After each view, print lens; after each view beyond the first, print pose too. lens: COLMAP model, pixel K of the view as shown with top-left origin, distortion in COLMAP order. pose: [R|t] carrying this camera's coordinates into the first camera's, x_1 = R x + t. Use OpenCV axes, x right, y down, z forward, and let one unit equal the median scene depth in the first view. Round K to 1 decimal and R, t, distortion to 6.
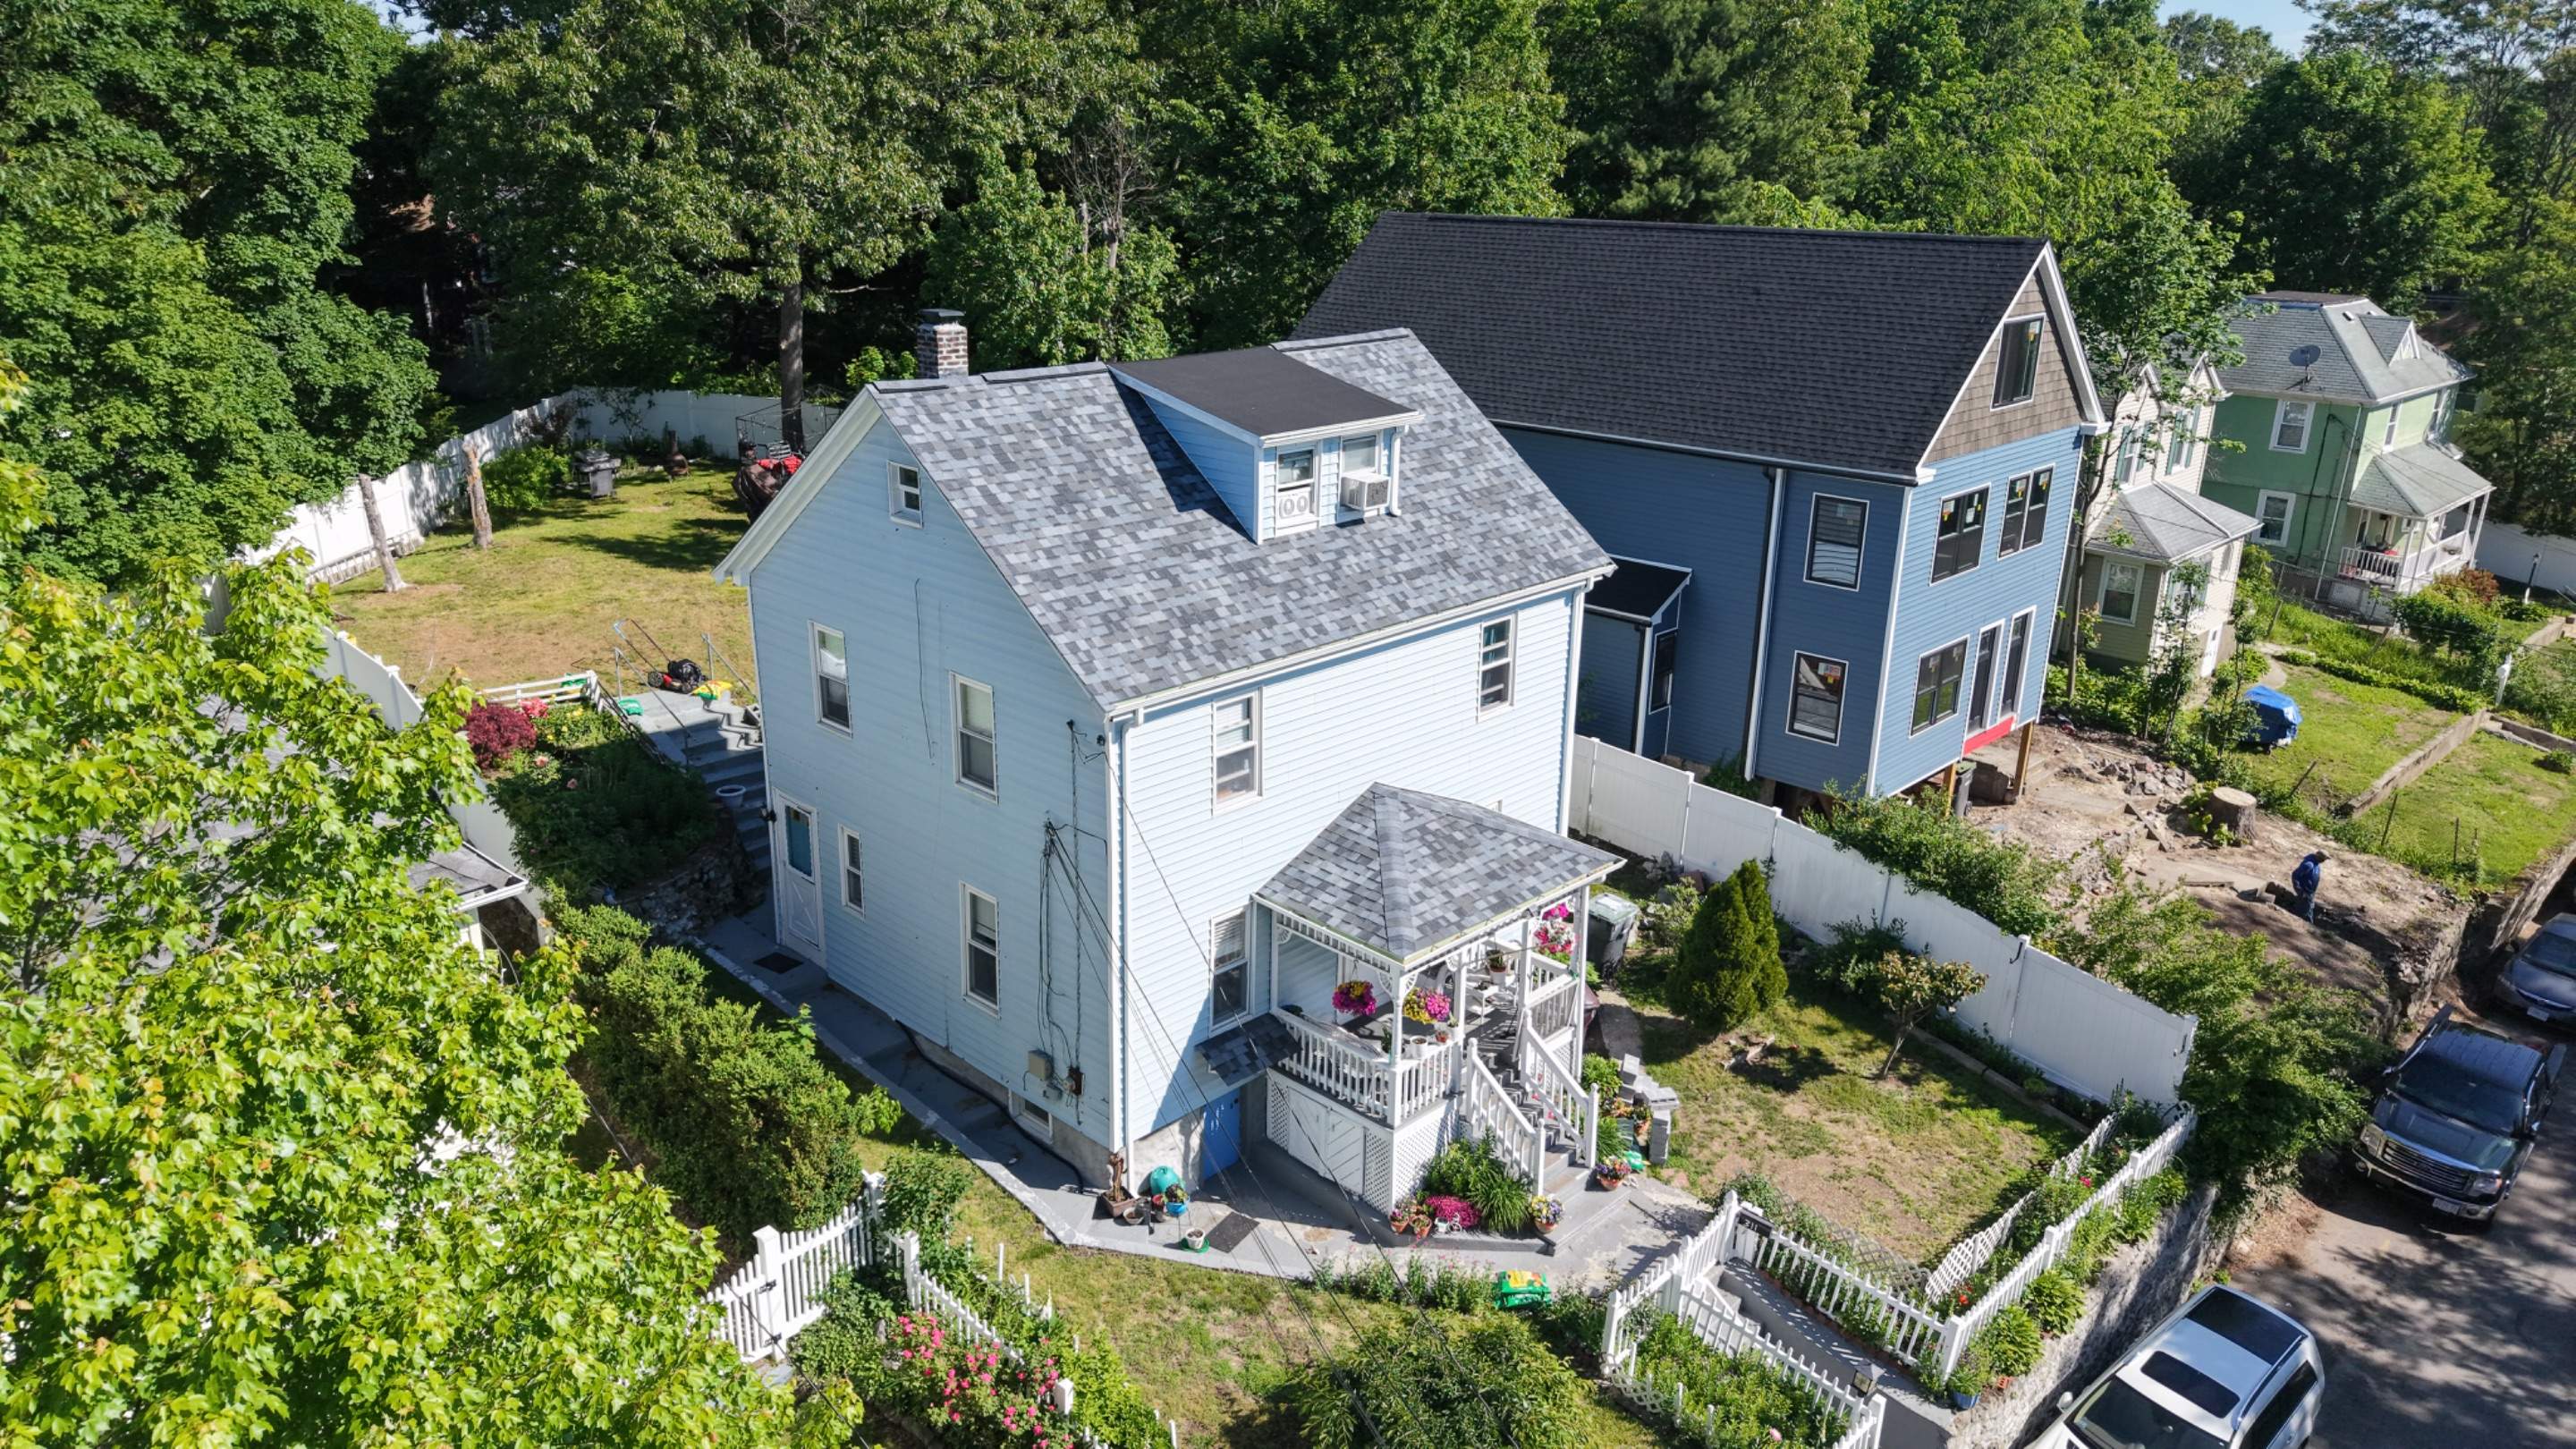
lens RADIAL K [[1700.3, 0, 1277.5], [0, 1700.3, 737.0], [0, 0, 1]] dist [0.110699, -0.162127]
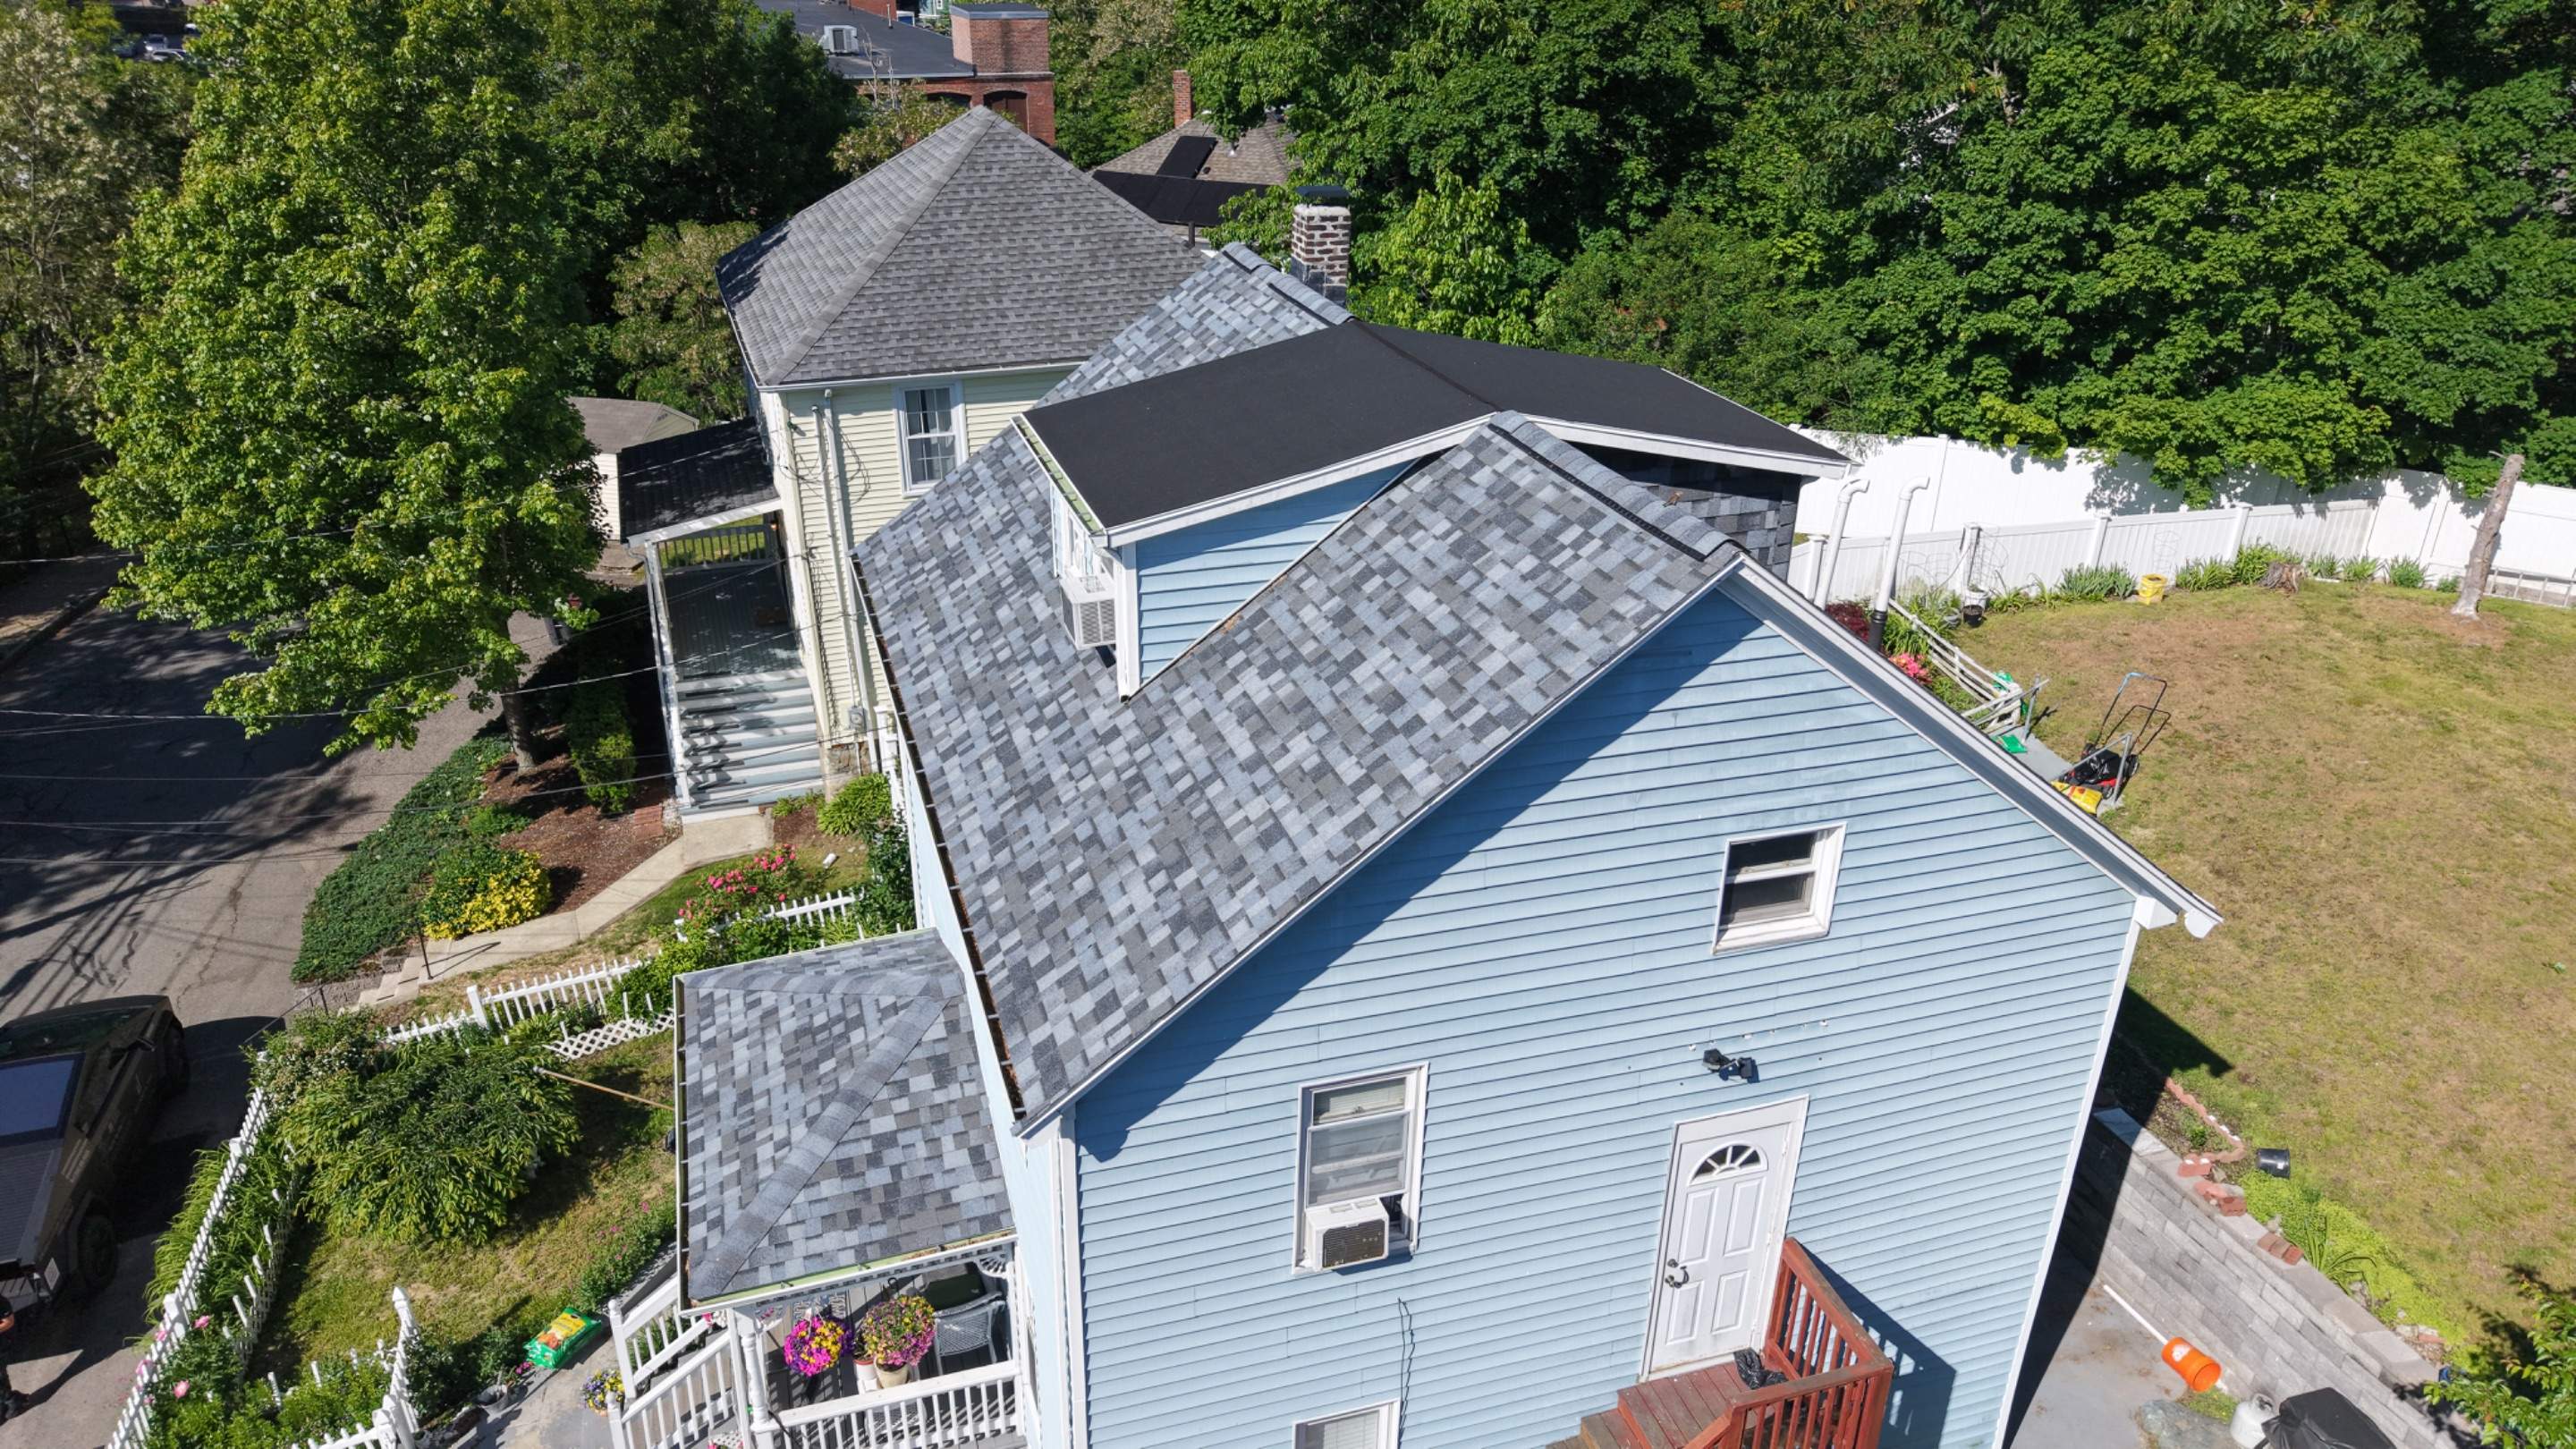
lens RADIAL K [[1718.9, 0, 1286.6], [0, 1718.9, 728.1], [0, 0, 1]] dist [0.035473, -0.032651]
pose [[-0.467497, 0.368817, -0.803381, 0.494996], [-0.306313, 0.784917, 0.538588, -0.440792], [0.829228, 0.497875, -0.253973, 1.216624]]
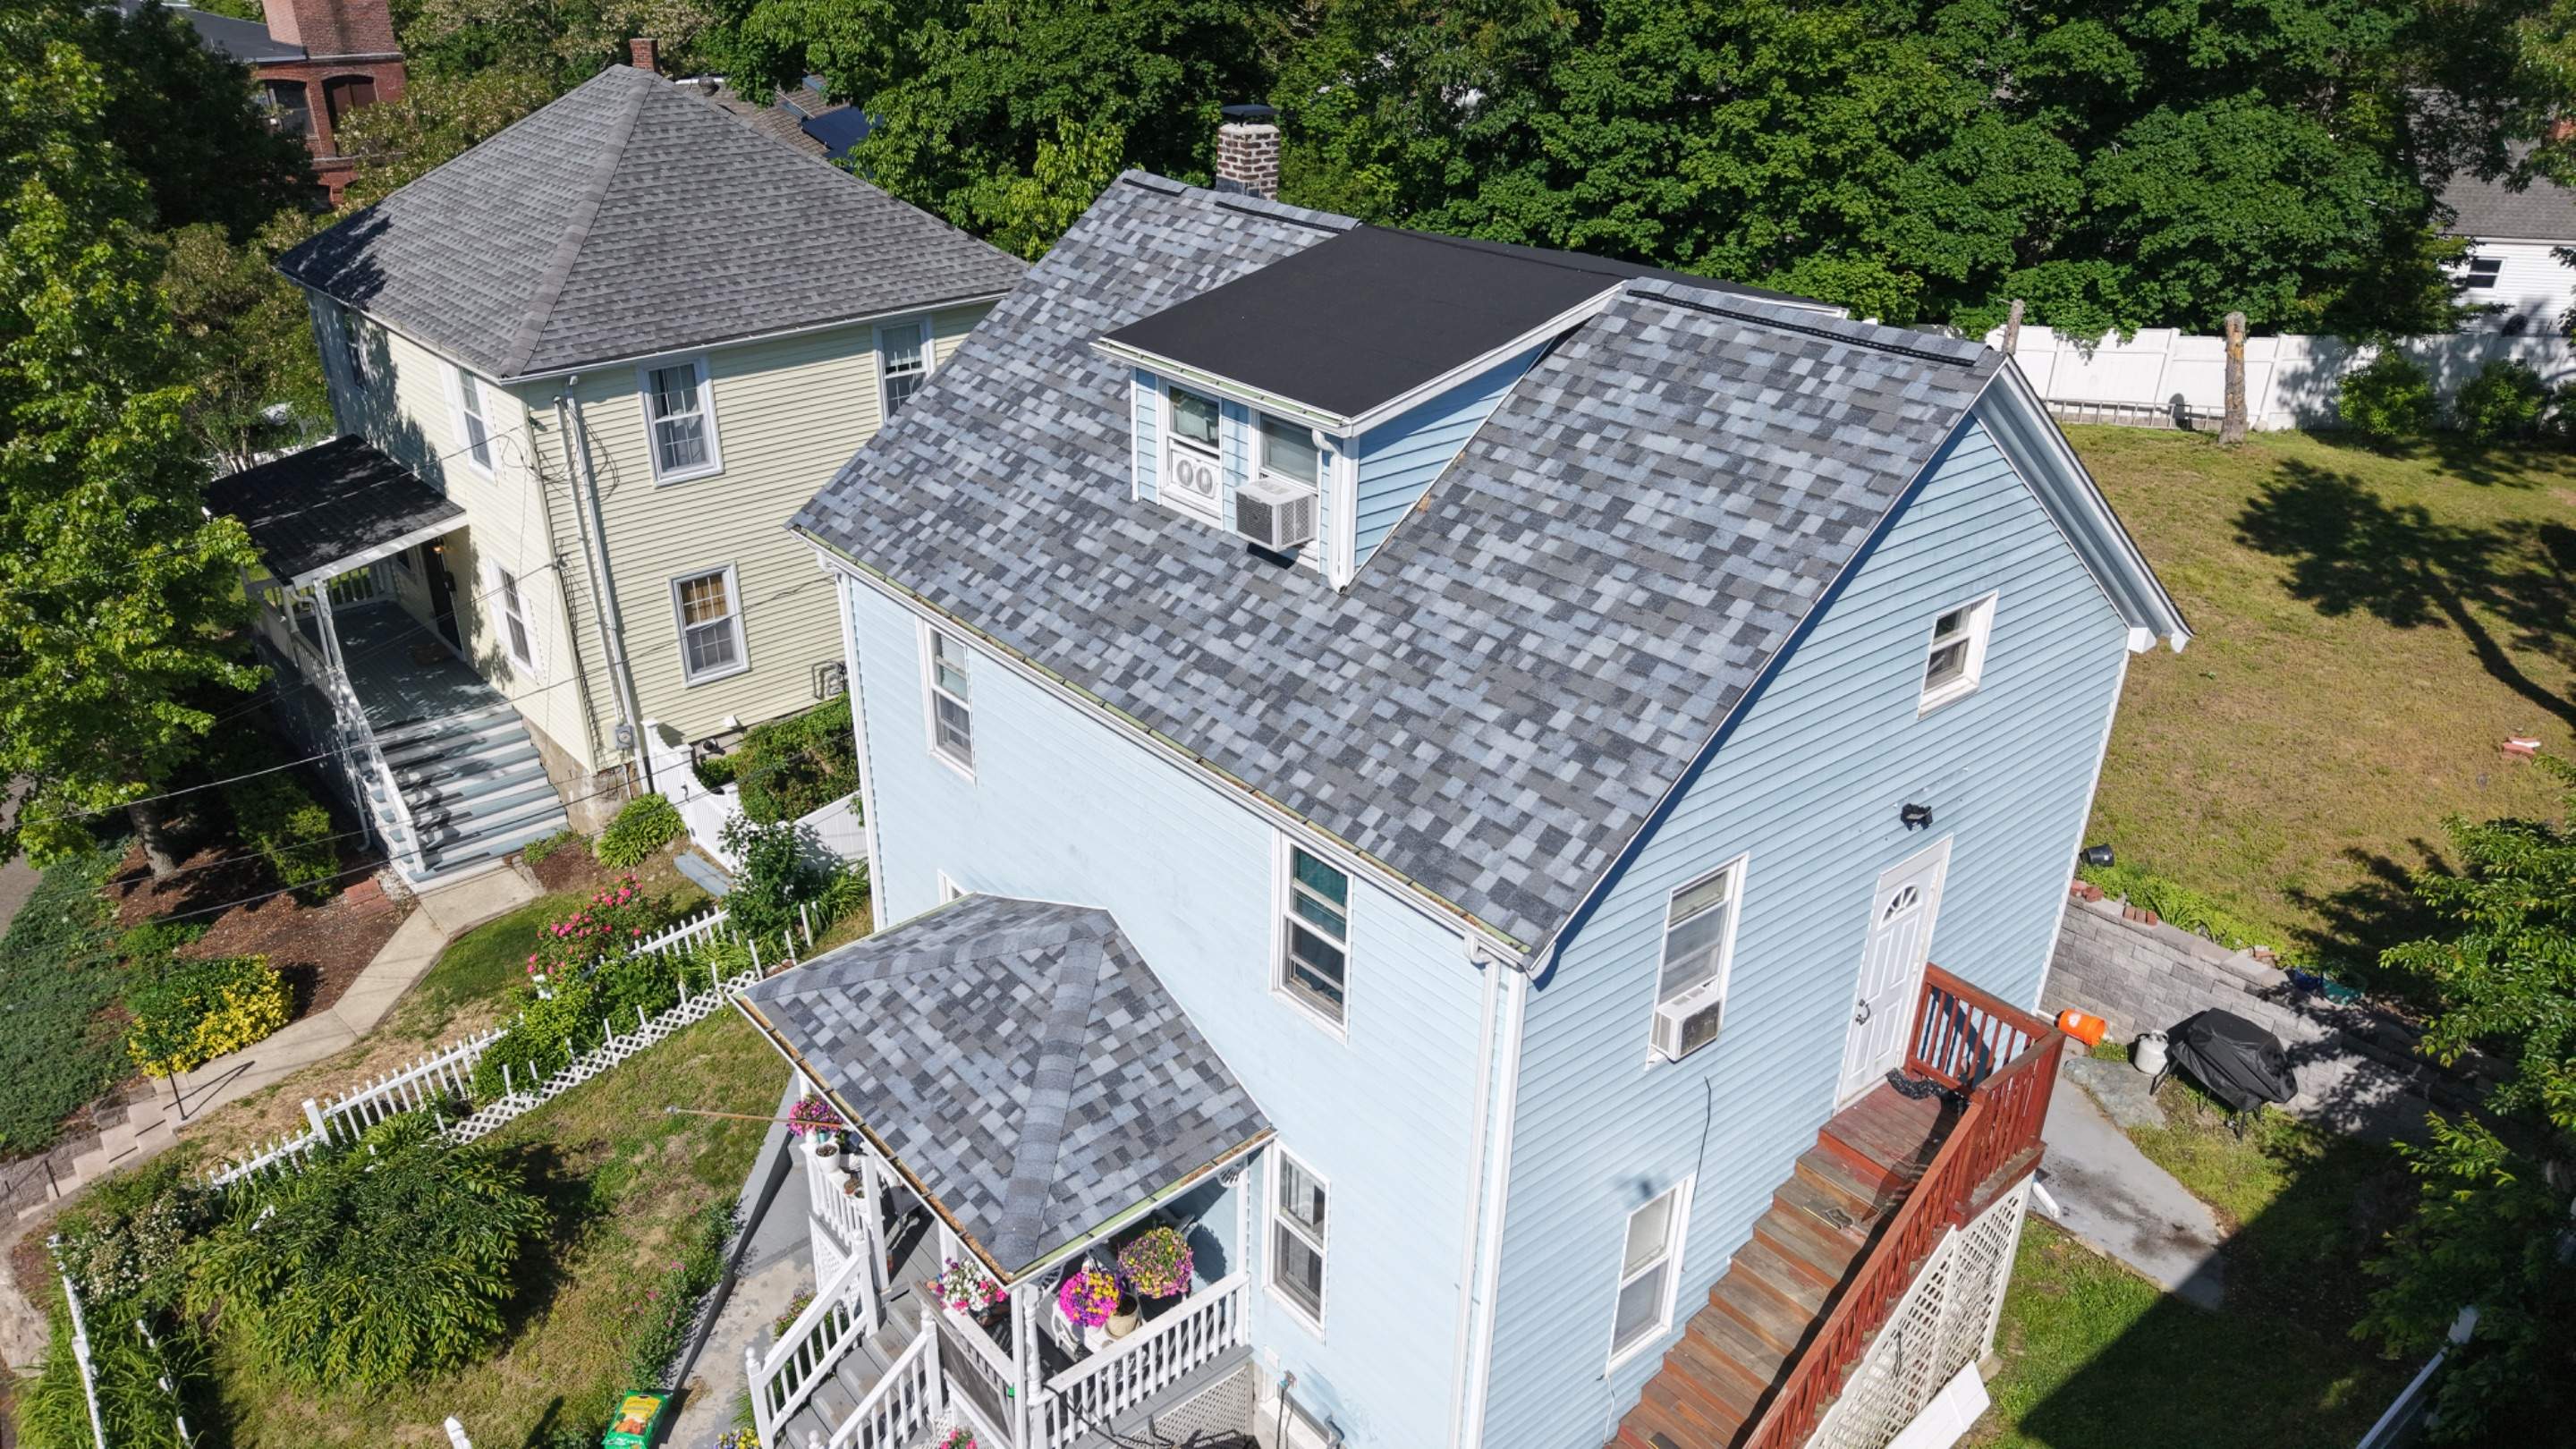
lens RADIAL K [[1722.2, 0, 1282.3], [0, 1722.2, 728.6], [0, 0, 1]] dist [0.012809, 0.001817]
pose [[-0.098626, 0.427755, -0.898498, 0.607131], [-0.340468, 0.833906, 0.434376, -0.337219], [0.935069, 0.348751, 0.063393, 0.990092]]
